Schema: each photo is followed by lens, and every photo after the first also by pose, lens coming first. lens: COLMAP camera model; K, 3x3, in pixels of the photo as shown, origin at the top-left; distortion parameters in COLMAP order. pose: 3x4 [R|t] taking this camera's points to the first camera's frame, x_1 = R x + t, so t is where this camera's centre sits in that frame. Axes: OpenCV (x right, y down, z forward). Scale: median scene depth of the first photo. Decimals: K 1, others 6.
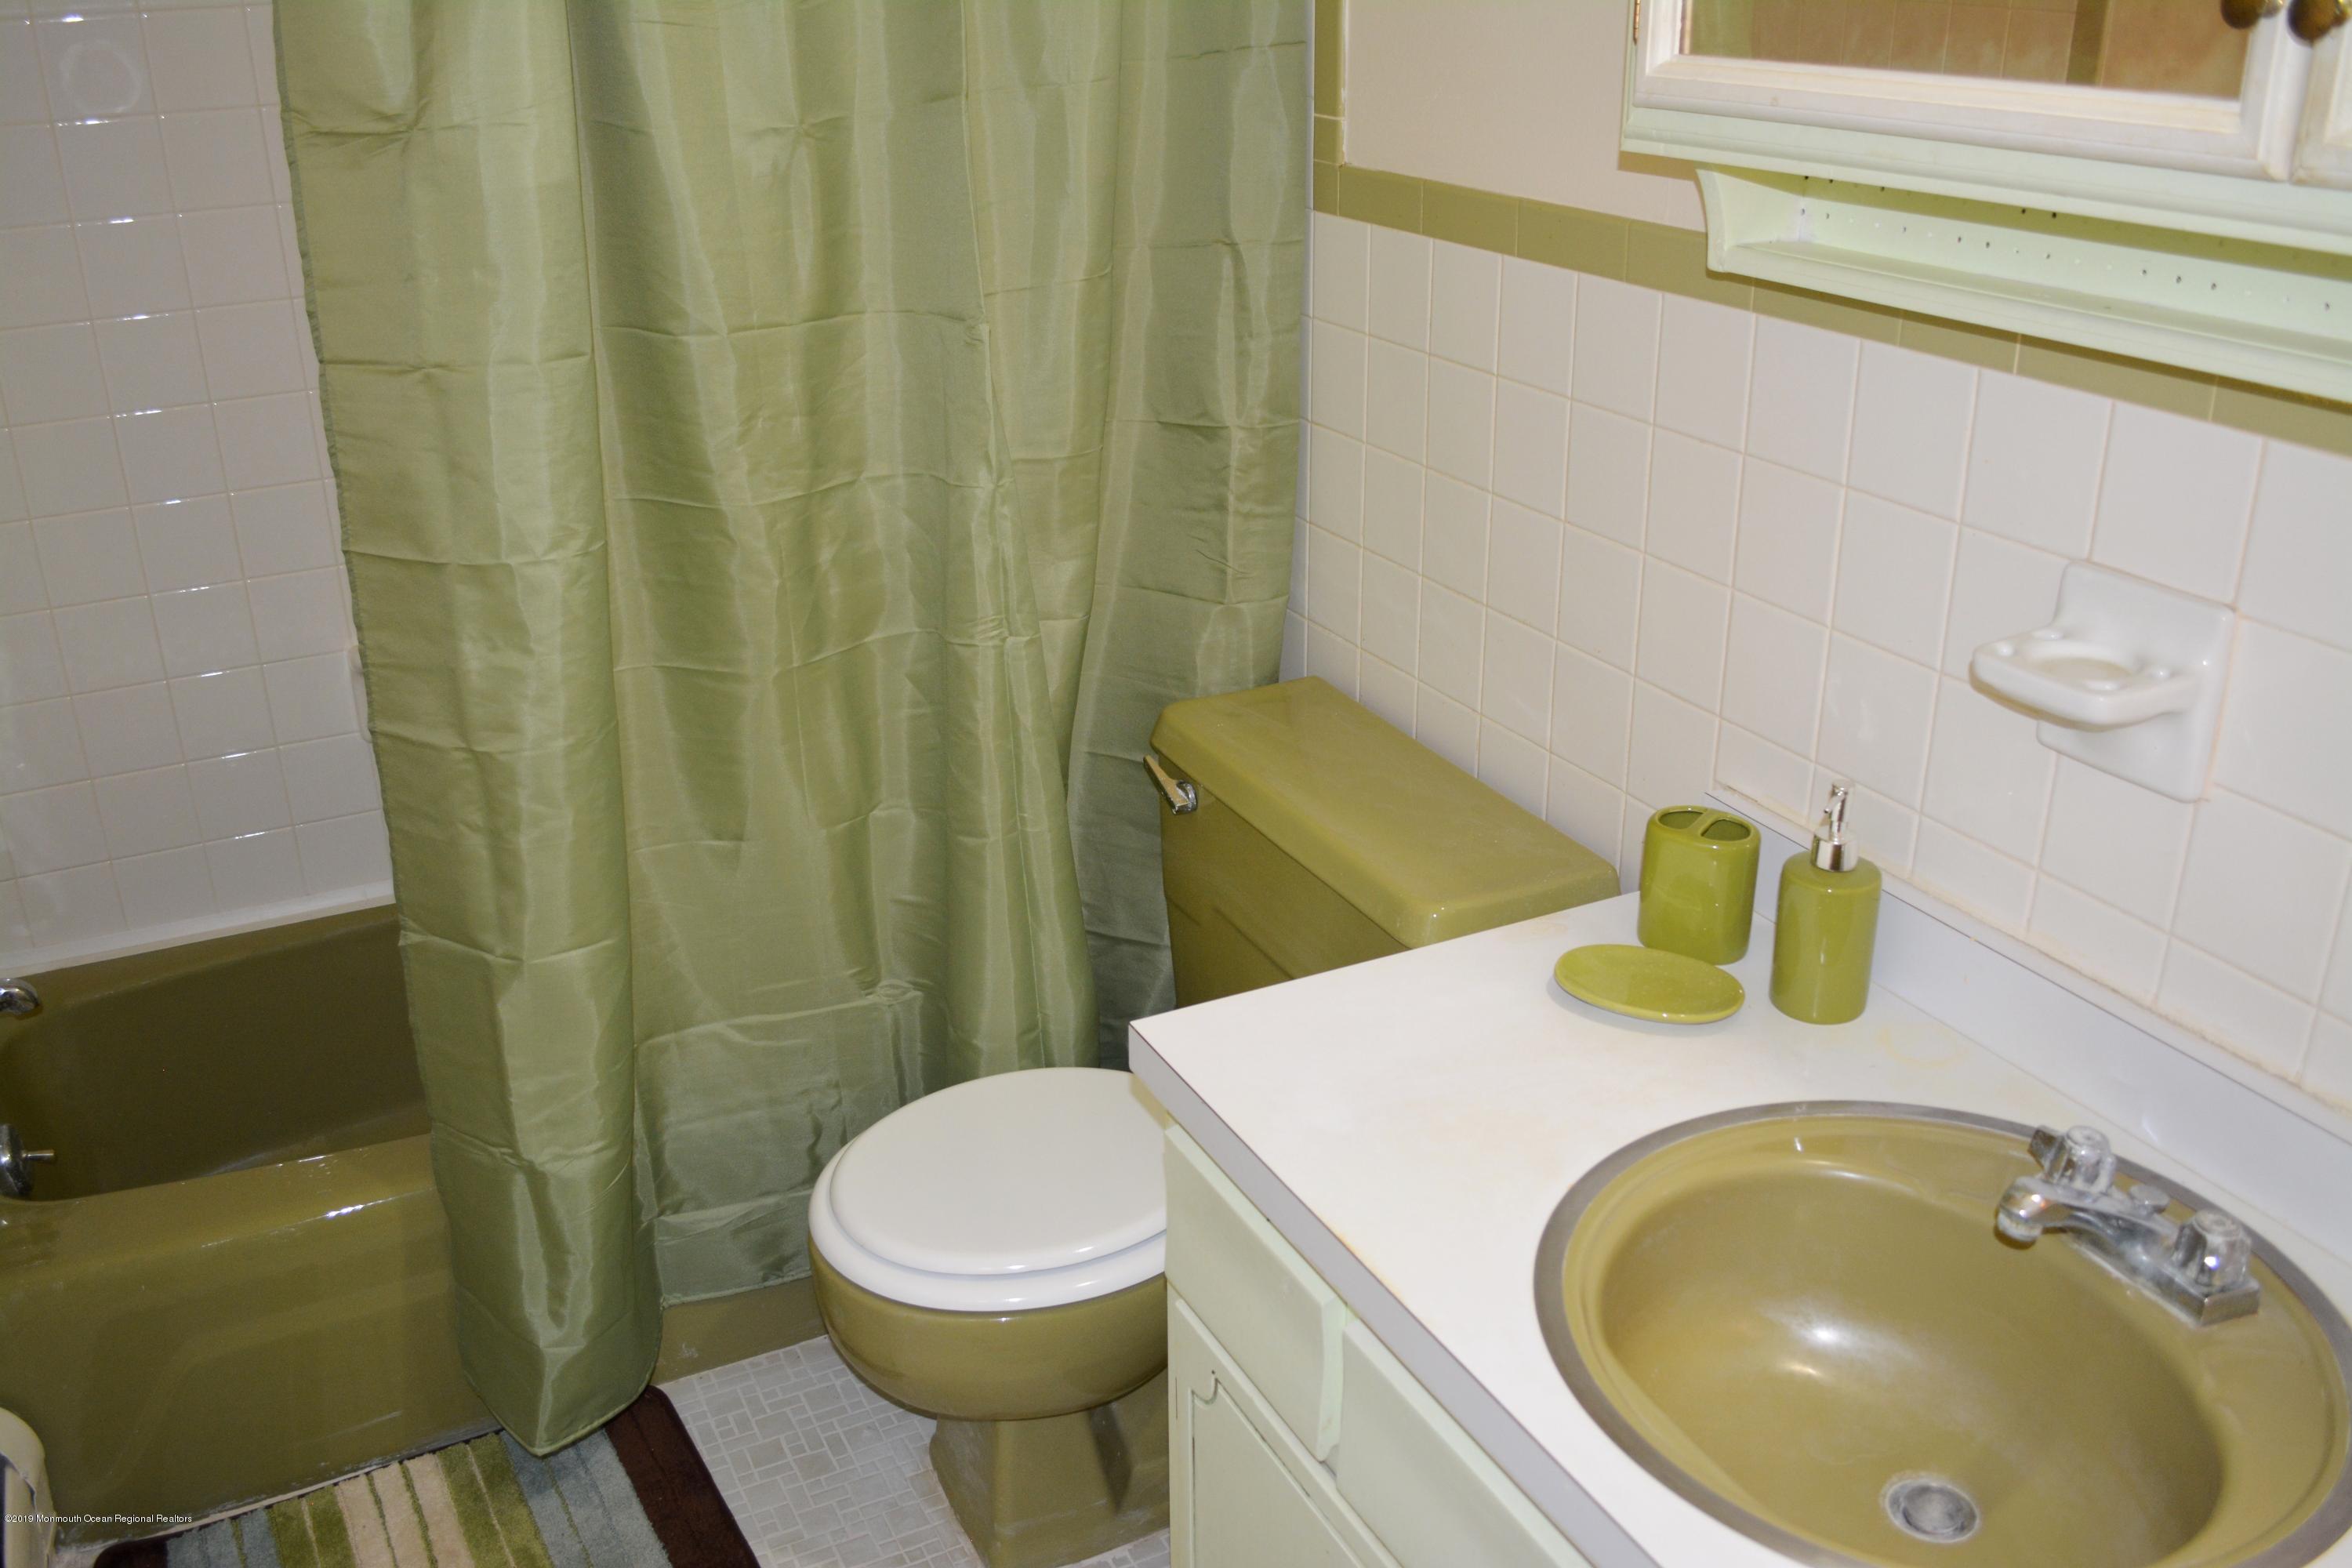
lens RADIAL K [[2052.3, 0, 1176.0], [0, 2052.3, 784.0], [0, 0, 1]] dist [-0.093484, 0.023700]
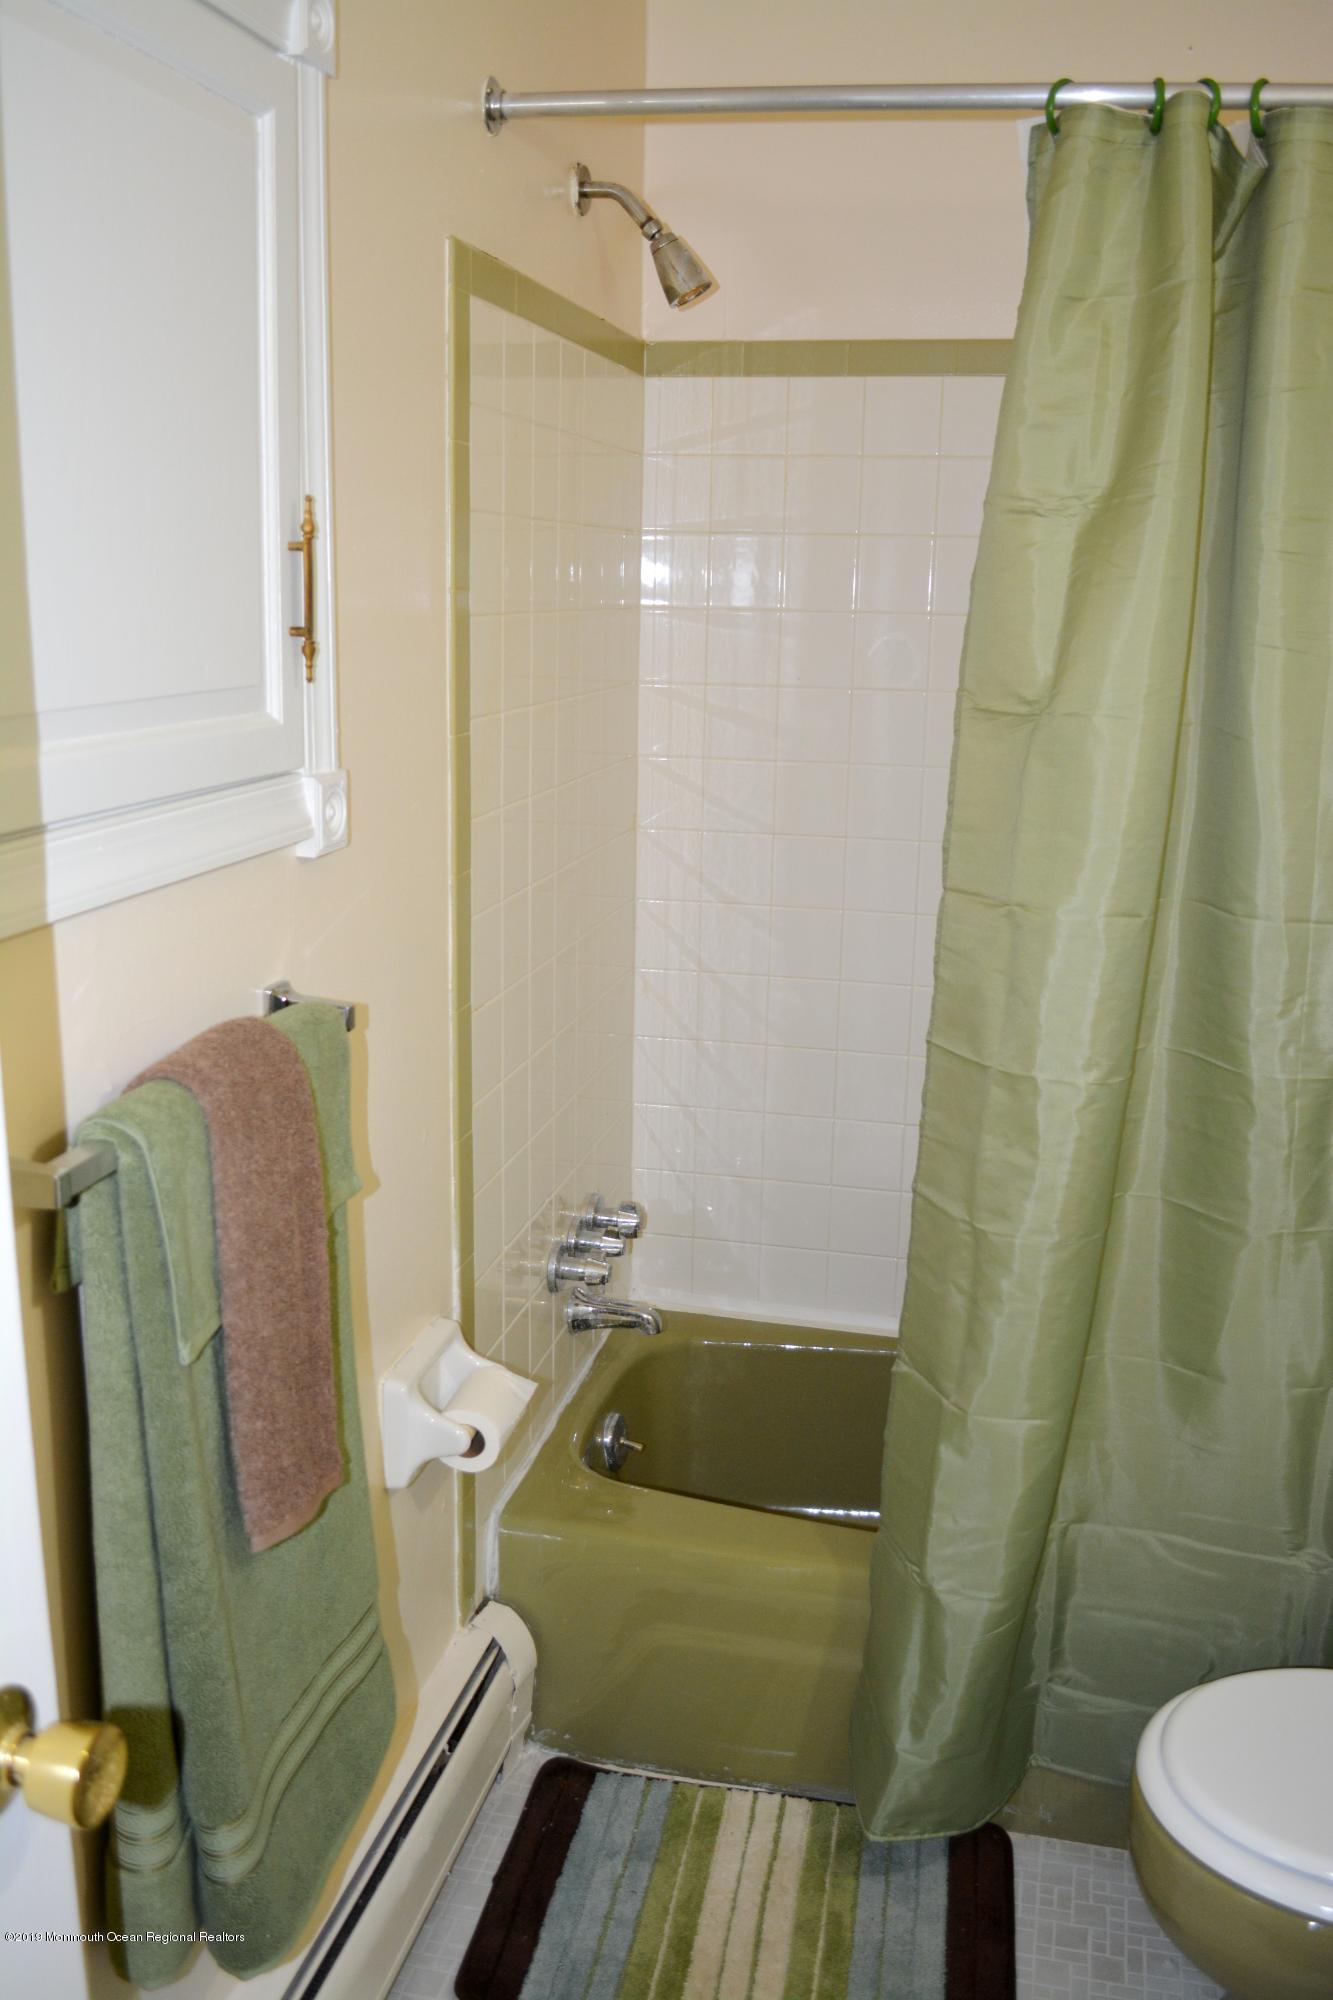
lens RADIAL K [[1745.2, 0, 666.5], [0, 1745.2, 1000.0], [0, 0, 1]] dist [-0.093484, 0.023700]
pose [[0.759615, 0.176470, -0.625974, 0.114703], [-0.282309, 0.956548, -0.072918, -0.016481], [0.585906, 0.232107, 0.776428, 0.078717]]
